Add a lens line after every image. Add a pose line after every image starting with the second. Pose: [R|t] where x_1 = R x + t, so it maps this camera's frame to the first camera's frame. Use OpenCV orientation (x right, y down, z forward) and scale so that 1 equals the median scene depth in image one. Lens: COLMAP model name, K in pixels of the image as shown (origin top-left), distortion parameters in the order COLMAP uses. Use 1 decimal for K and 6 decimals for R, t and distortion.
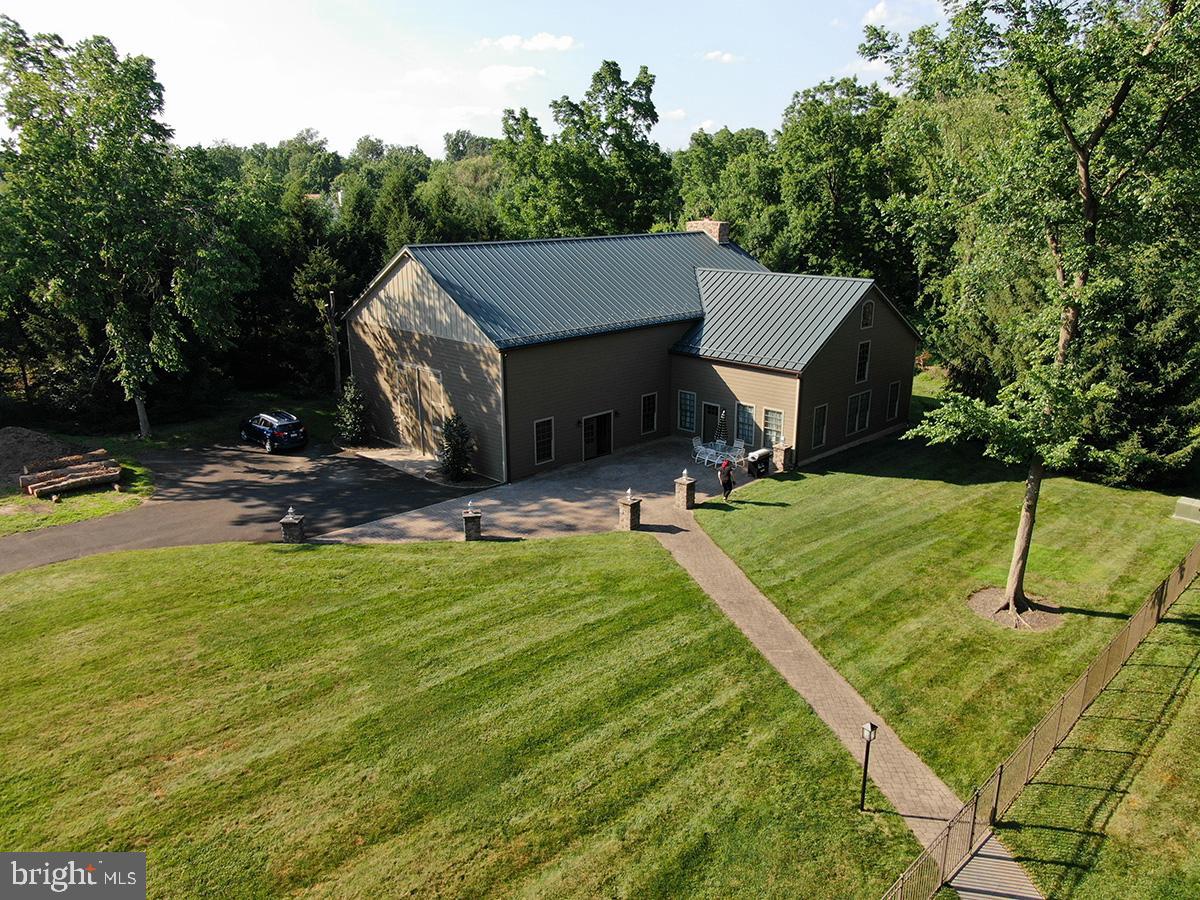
lens RADIAL K [[865.7, 0, 602.9], [0, 865.7, 448.9], [0, 0, 1]] dist [0.016179, -0.020999]
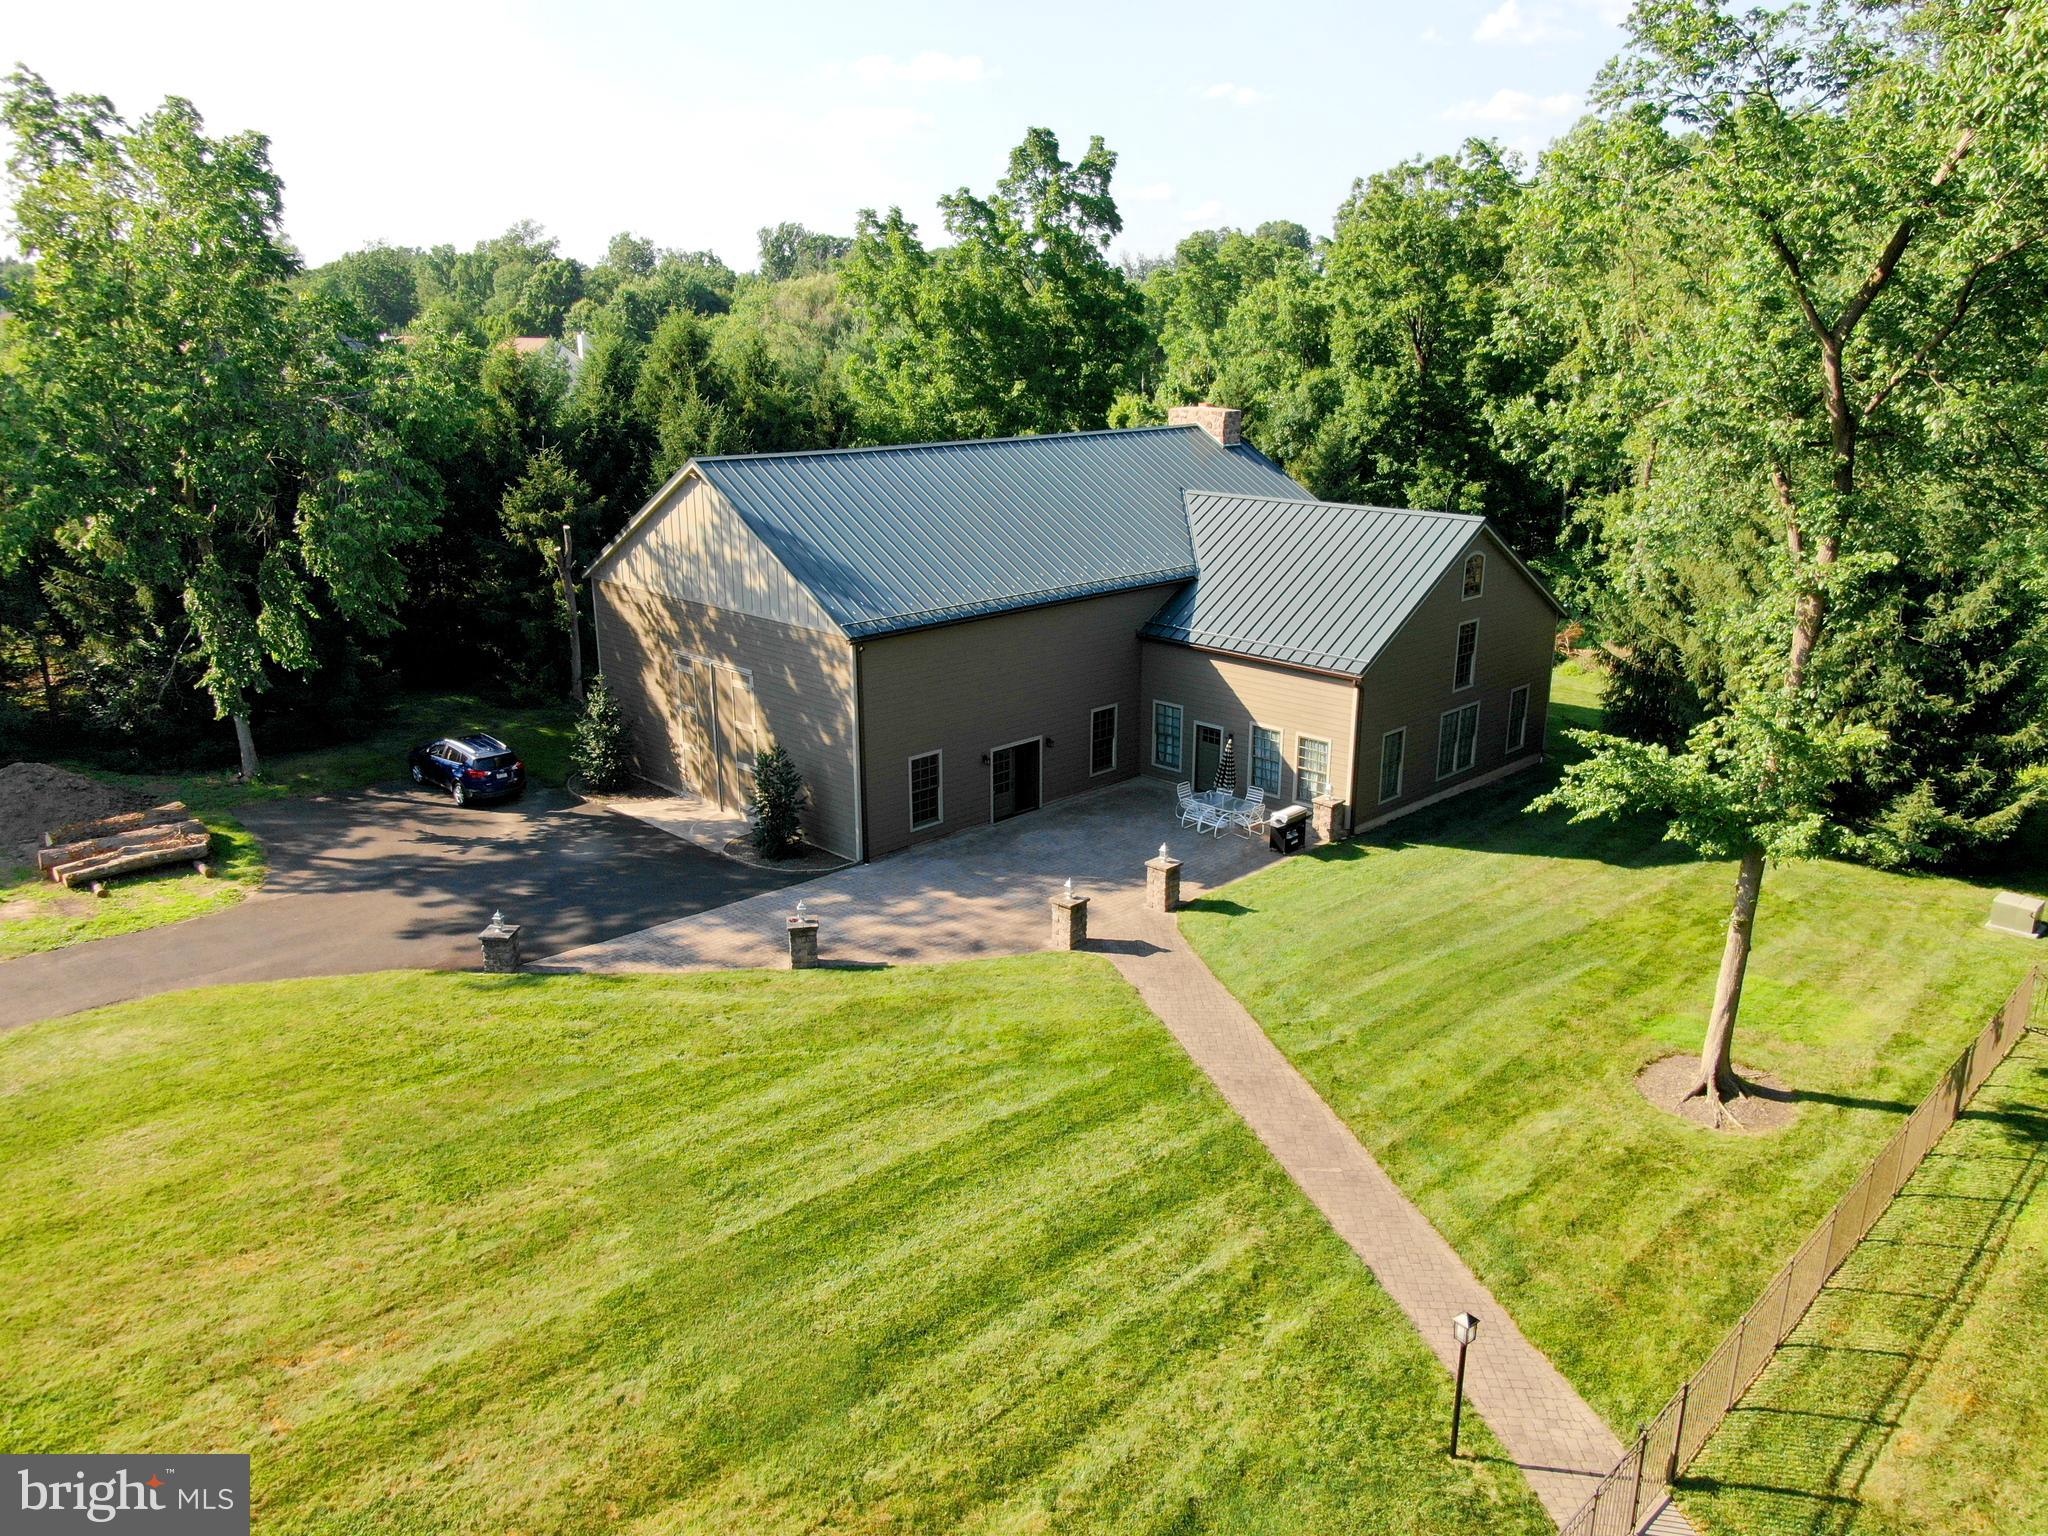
lens RADIAL K [[1477.4, 0, 1029.1], [0, 1477.4, 766.6], [0, 0, 1]] dist [0.016179, -0.020999]
pose [[0.999990, 0.004159, 0.001375, 0.001249], [-0.004162, 0.999989, 0.002030, -0.026798], [-0.001366, -0.002036, 0.999997, -0.008688]]
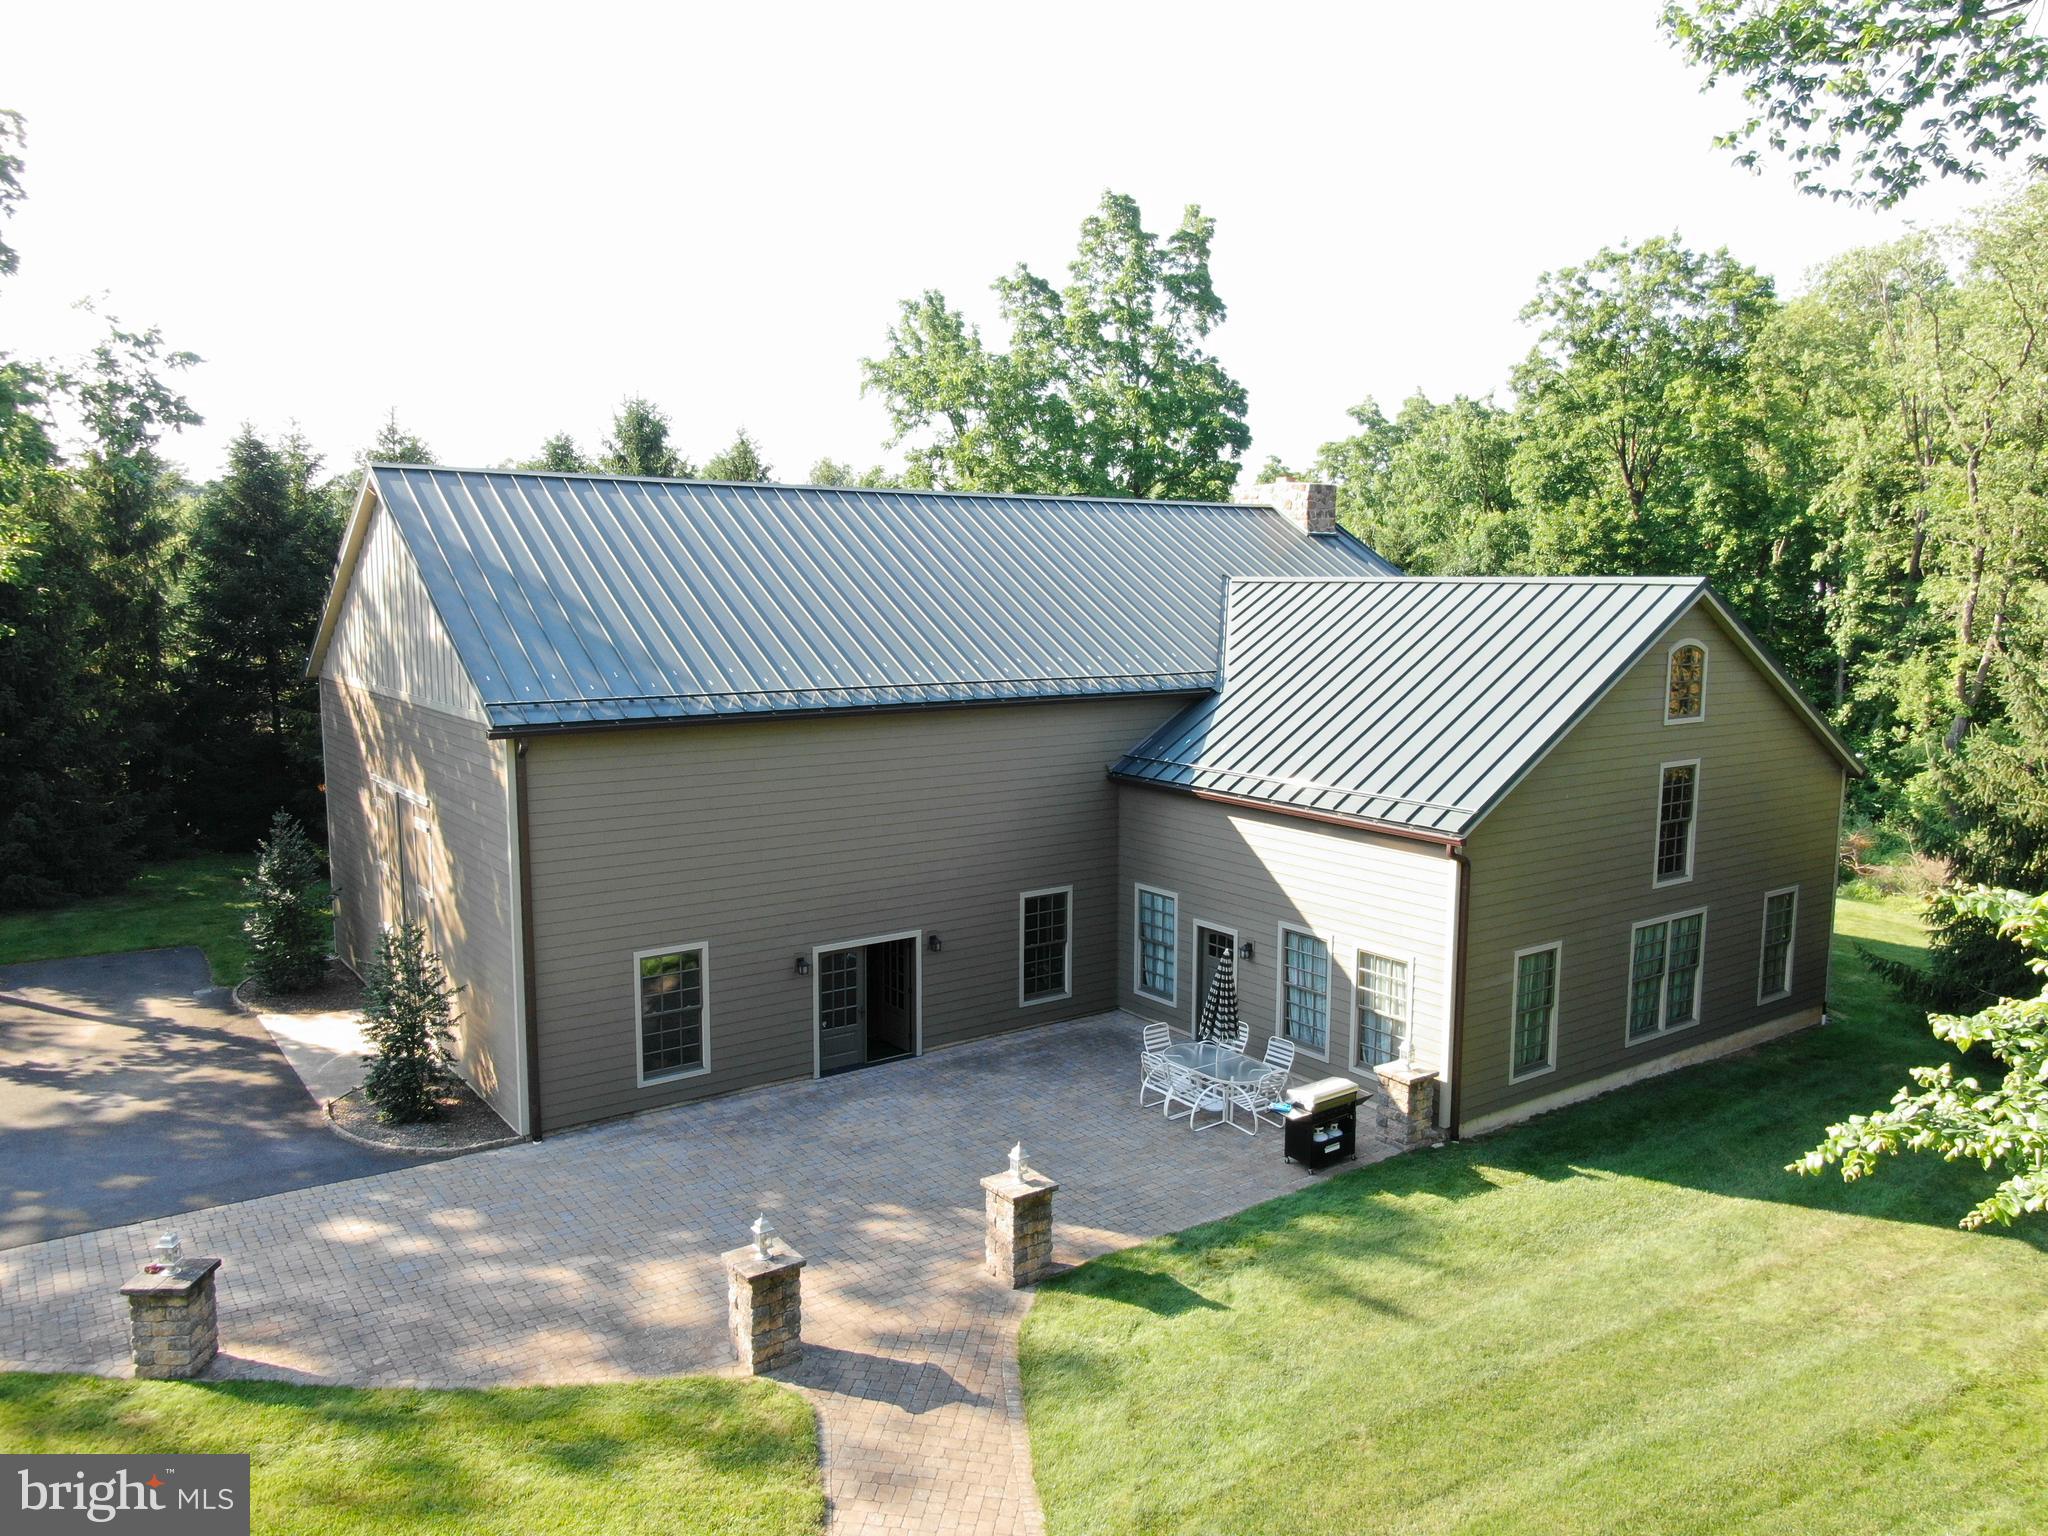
lens RADIAL K [[1477.4, 0, 1014.8], [0, 1477.4, 757.9], [0, 0, 1]] dist [0.016179, -0.020999]
pose [[0.986751, 0.027389, -0.159913, 0.146880], [-0.052815, 0.986187, -0.156988, -0.023078], [0.153404, 0.163354, 0.974568, 0.422228]]
